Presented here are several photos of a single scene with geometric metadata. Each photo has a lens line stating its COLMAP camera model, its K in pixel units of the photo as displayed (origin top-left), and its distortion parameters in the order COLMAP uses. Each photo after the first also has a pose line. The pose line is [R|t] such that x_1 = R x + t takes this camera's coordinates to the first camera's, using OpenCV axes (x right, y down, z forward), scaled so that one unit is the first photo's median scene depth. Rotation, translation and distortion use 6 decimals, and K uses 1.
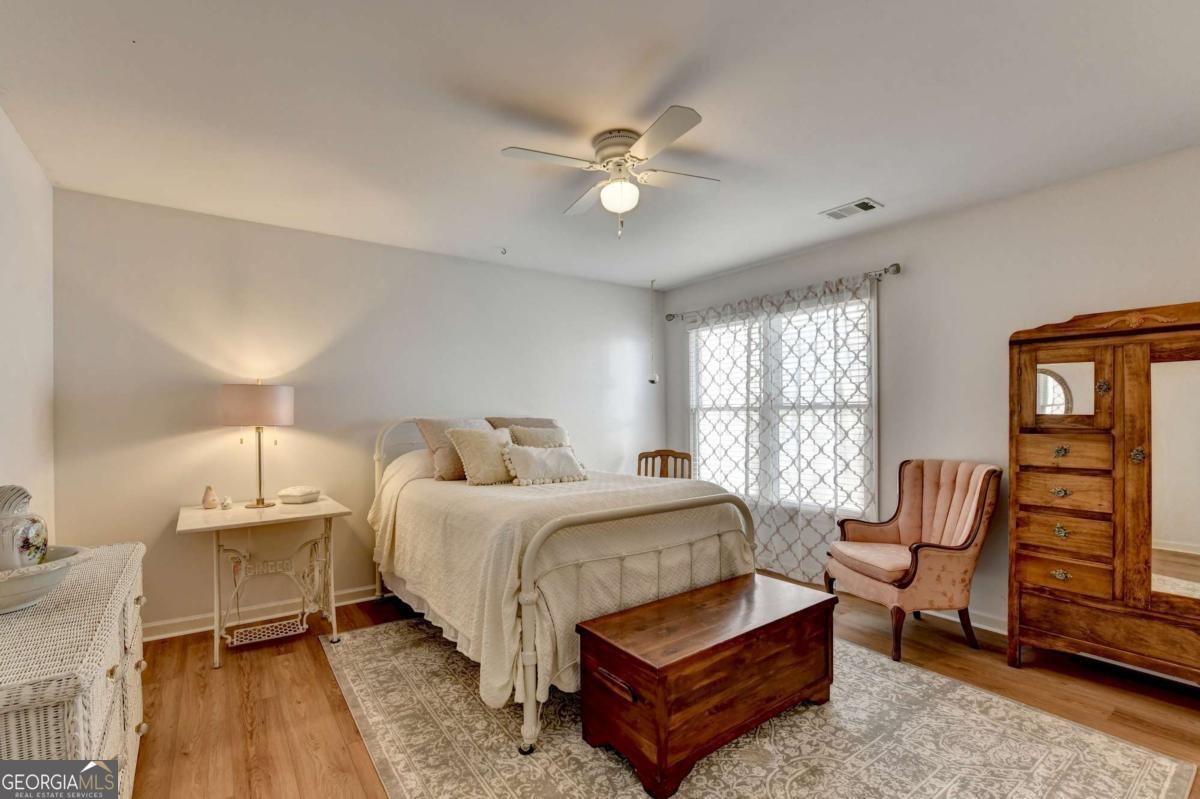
lens RADIAL K [[484.5, 0, 596.2], [0, 484.5, 418.1], [0, 0, 1]] dist [-0.030675, 0.000060]
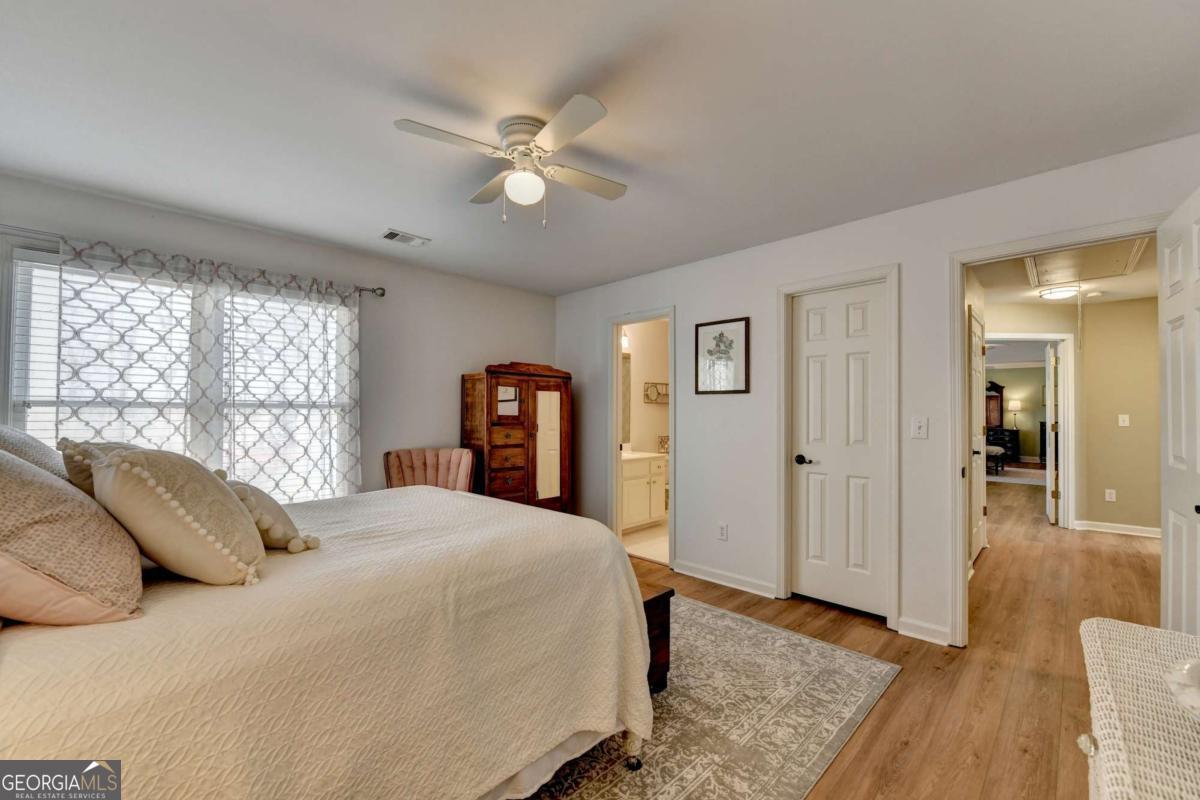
lens RADIAL K [[490.4, 0, 588.6], [0, 490.4, 402.9], [0, 0, 1]] dist [-0.009880, -0.000245]
pose [[-0.105356, 0.027717, 0.994048, -0.866046], [0.002764, 0.999616, -0.027580, -0.001866], [-0.994431, -0.000158, -0.105392, 0.843171]]
